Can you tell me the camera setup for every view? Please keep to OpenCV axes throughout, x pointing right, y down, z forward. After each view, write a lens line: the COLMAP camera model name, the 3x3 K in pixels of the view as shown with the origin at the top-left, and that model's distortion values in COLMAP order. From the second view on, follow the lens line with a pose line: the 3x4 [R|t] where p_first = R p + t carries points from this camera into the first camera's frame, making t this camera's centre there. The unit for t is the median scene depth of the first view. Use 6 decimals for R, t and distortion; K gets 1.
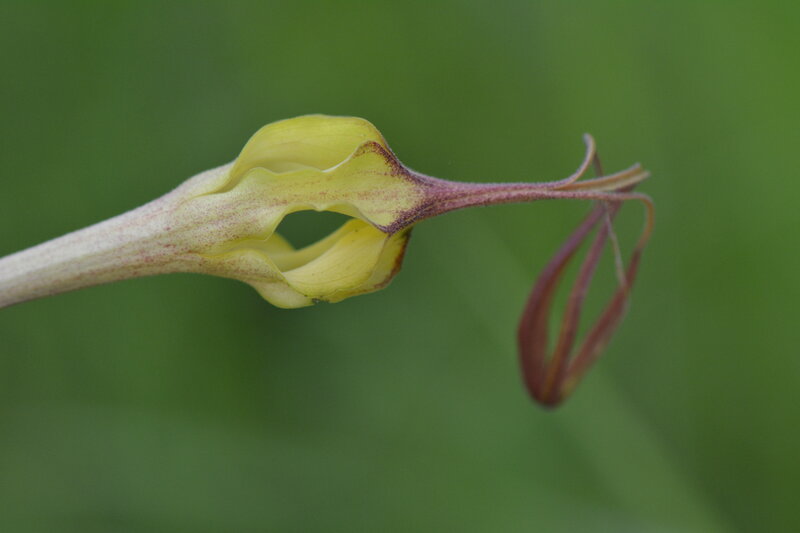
lens RADIAL K [[5640.1, 0, 400.0], [0, 5640.1, 266.5], [0, 0, 1]] dist [-0.198046, 0.699808]
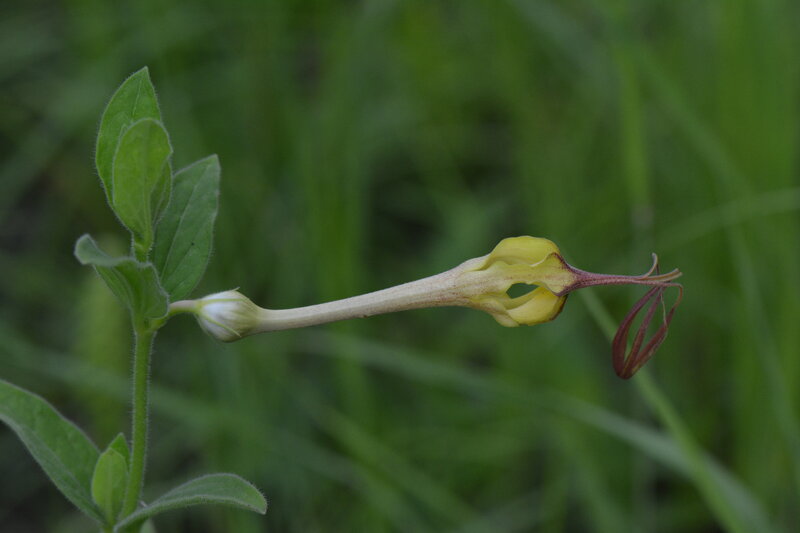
lens RADIAL K [[5640.1, 0, 400.0], [0, 5640.1, 266.5], [0, 0, 1]] dist [-0.198046, 0.699808]
pose [[0.997162, 0.072894, 0.018819, -0.101485], [-0.073582, 0.996532, 0.038855, -0.094221], [-0.015921, -0.040129, 0.999068, -1.109102]]
